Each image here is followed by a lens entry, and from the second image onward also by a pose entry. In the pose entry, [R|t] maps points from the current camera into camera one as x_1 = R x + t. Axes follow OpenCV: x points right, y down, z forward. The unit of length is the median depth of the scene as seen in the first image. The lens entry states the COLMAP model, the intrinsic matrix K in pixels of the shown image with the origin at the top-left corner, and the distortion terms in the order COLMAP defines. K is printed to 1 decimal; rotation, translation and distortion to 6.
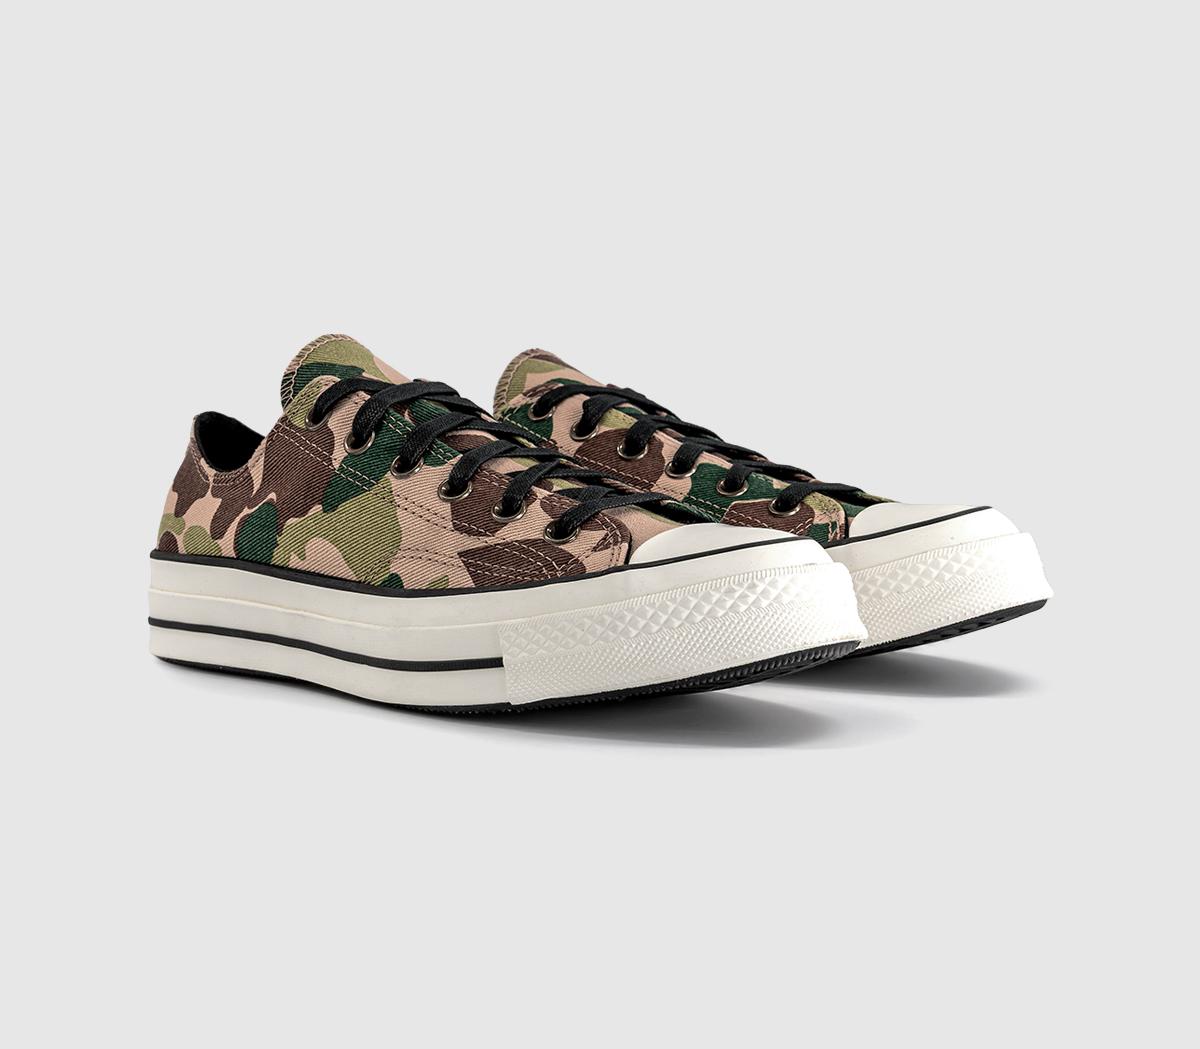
lens RADIAL K [[2060.7, 0, 600.4], [0, 2060.7, 524.2], [0, 0, 1]] dist [-0.045039, 0.000000]
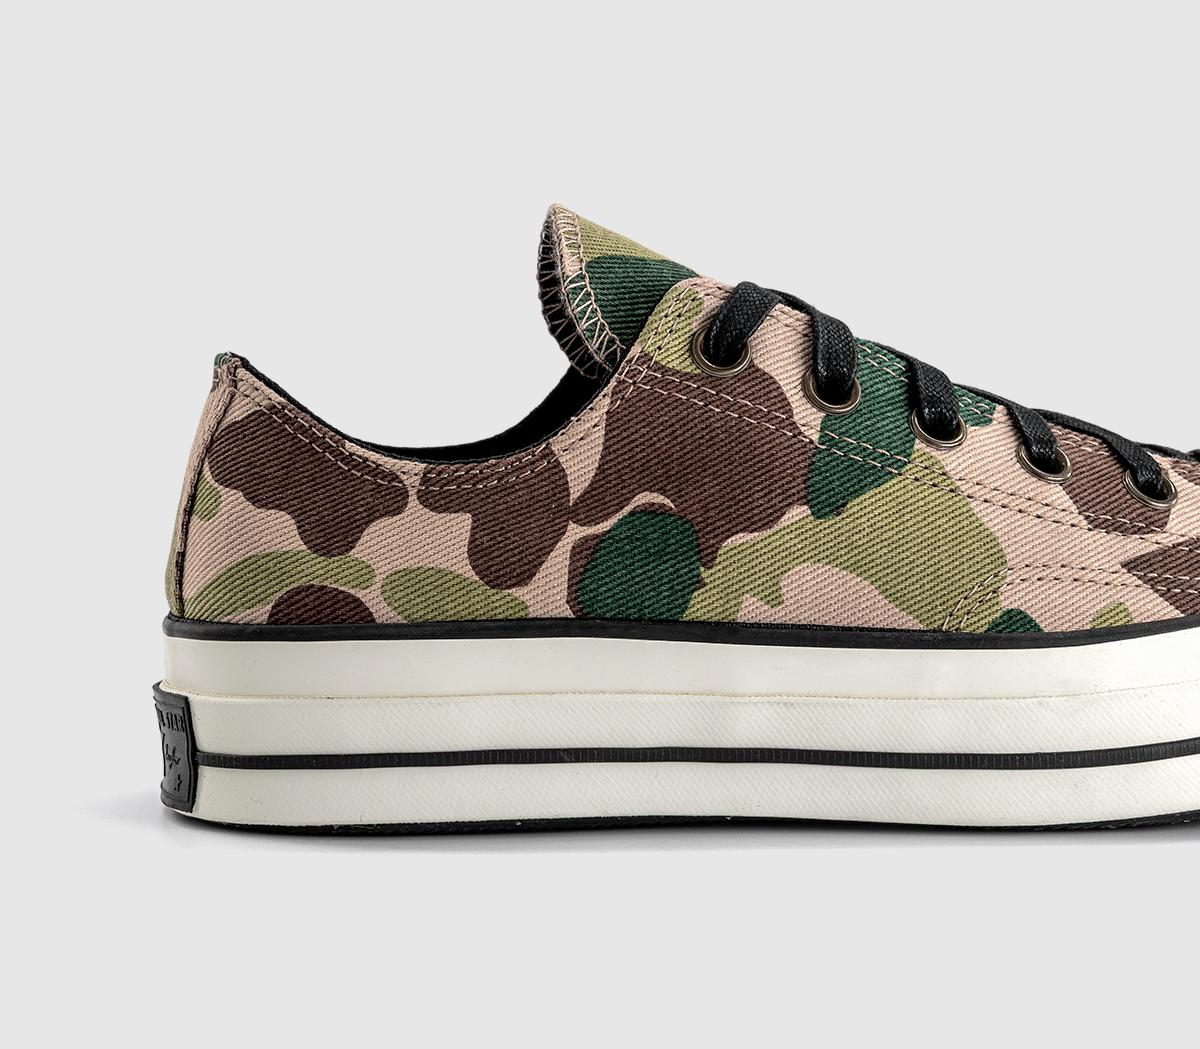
lens RADIAL K [[2583.6, 0, 599.9], [0, 2583.6, 527.8], [0, 0, 1]] dist [-0.017407, 0.000000]
pose [[0.702806, -0.073012, 0.707625, -0.687242], [0.065153, 0.997145, 0.038176, -0.034586], [-0.708392, 0.019274, 0.705556, 0.543304]]
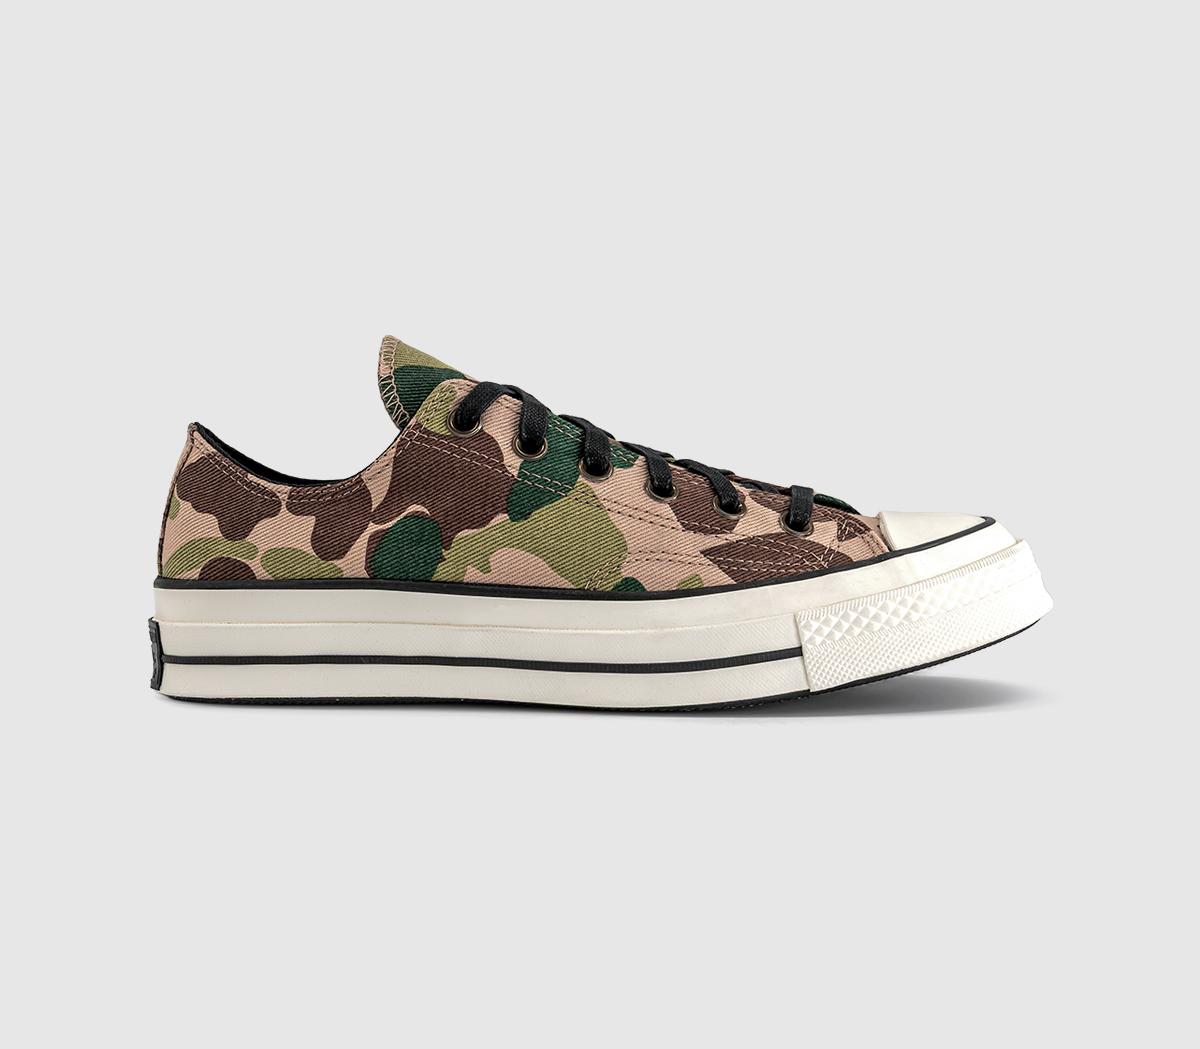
lens RADIAL K [[2060.7, 0, 600.1], [0, 2060.7, 519.8], [0, 0, 1]] dist [-0.045039, 0.000000]
pose [[0.787357, -0.043522, 0.614959, -0.696512], [0.054462, 0.998515, 0.000936, -0.005159], [-0.614087, 0.032755, 0.788558, 0.222012]]
